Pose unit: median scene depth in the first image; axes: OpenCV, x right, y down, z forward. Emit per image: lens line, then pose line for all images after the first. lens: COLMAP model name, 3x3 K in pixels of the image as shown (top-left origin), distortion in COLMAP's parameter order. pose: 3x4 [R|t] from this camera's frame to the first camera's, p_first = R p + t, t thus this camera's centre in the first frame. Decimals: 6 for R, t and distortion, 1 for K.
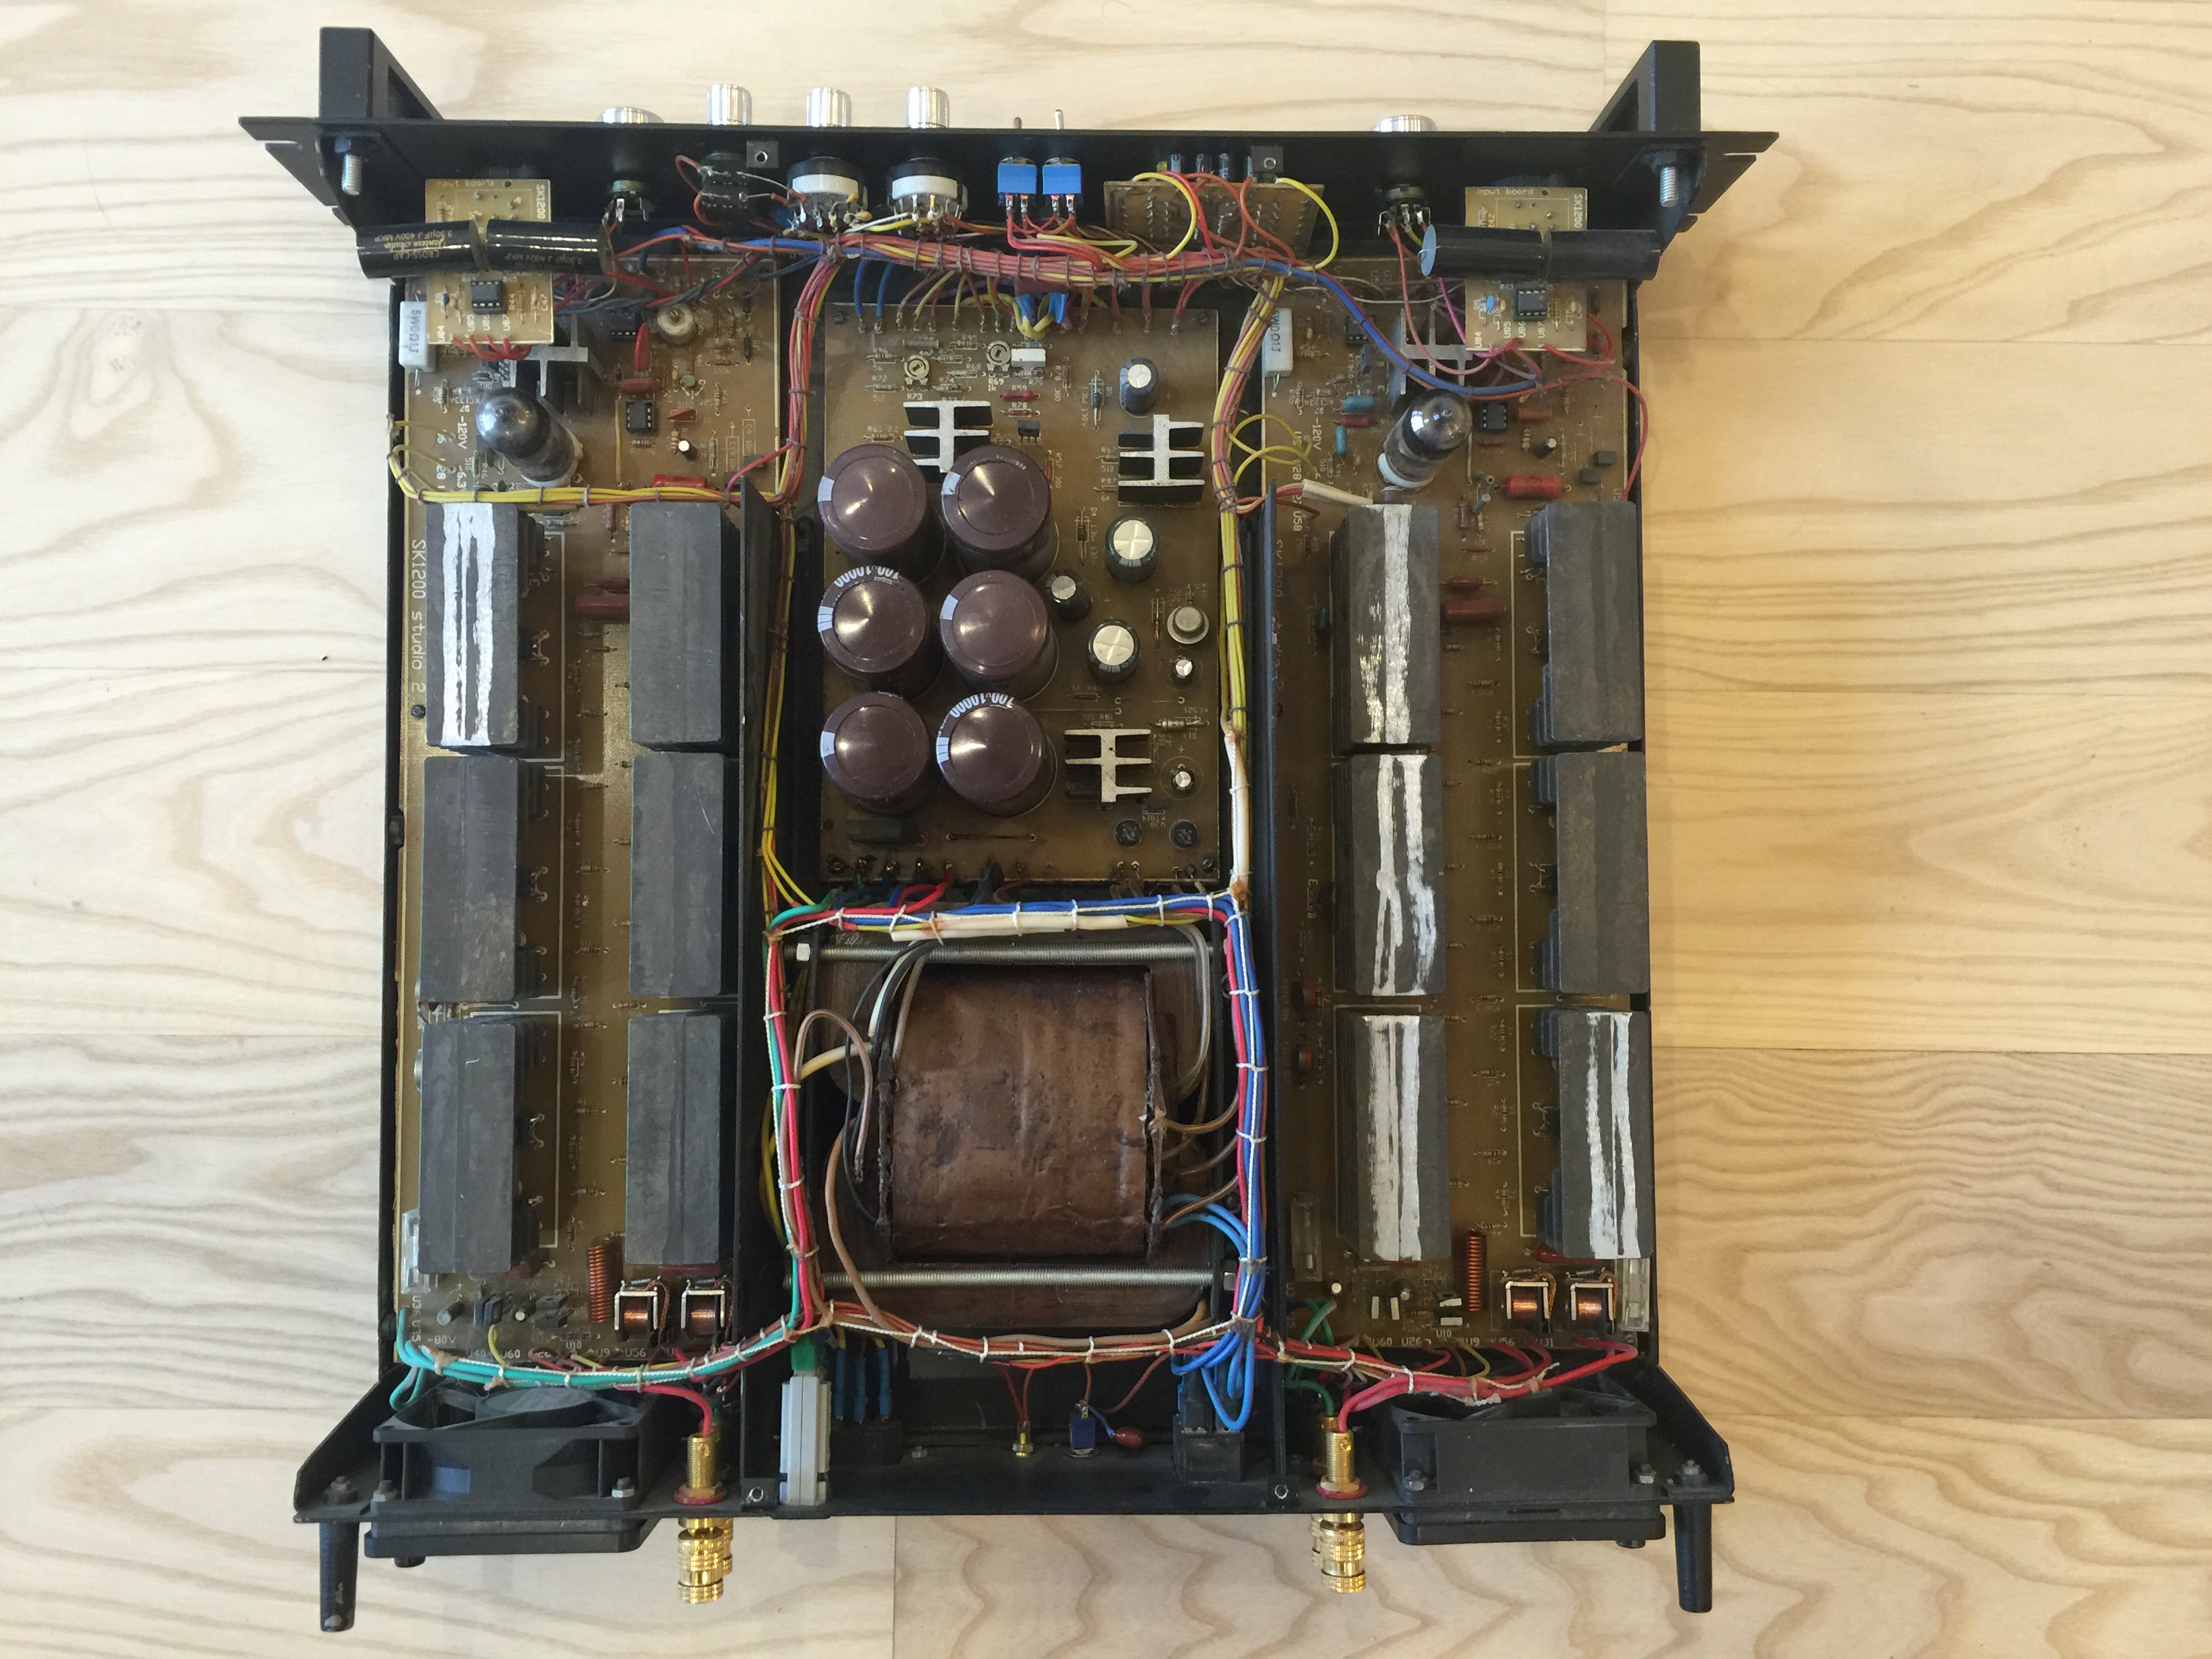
lens RADIAL K [[1883.8, 0, 1106.0], [0, 1883.8, 829.5], [0, 0, 1]] dist [0.043965, -0.011000]
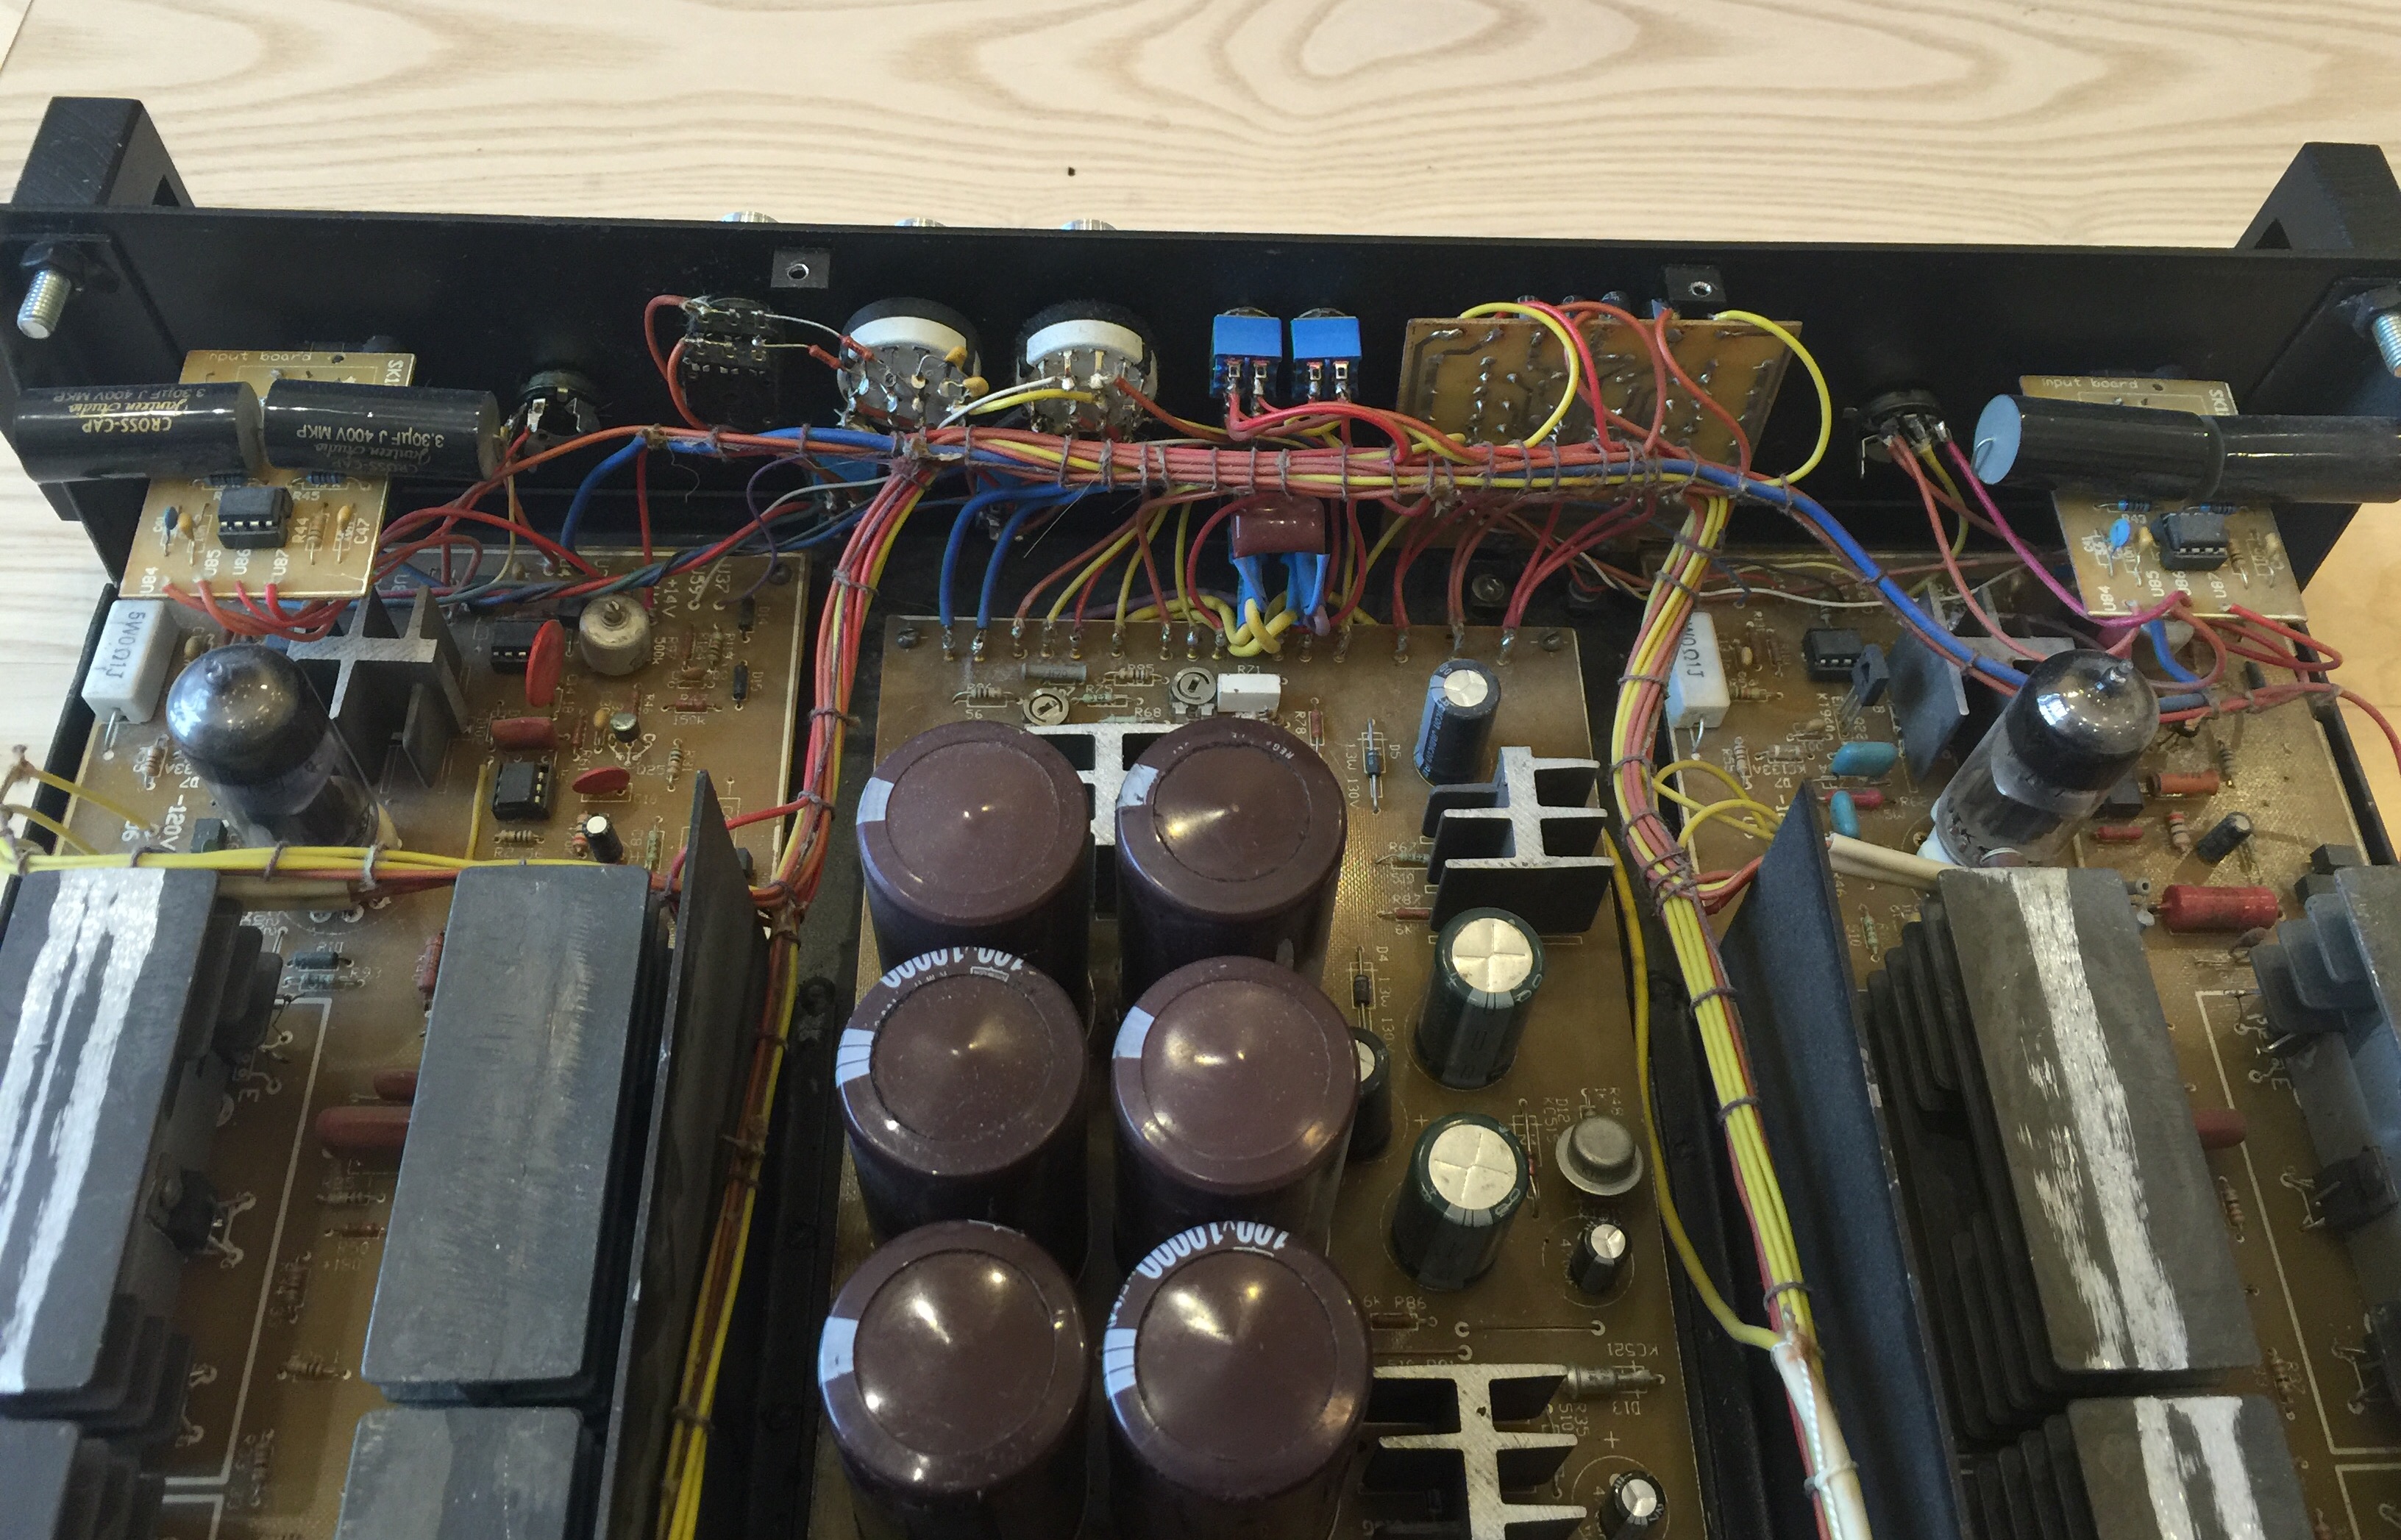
lens RADIAL K [[2061.6, 0, 1192.2], [0, 2061.6, 657.8], [0, 0, 1]] dist [0.088400, -0.149190]
pose [[0.999660, -0.002594, 0.025963, -0.079244], [0.015498, 0.859536, -0.510840, 0.054483], [-0.020991, 0.511069, 0.859283, 0.514434]]
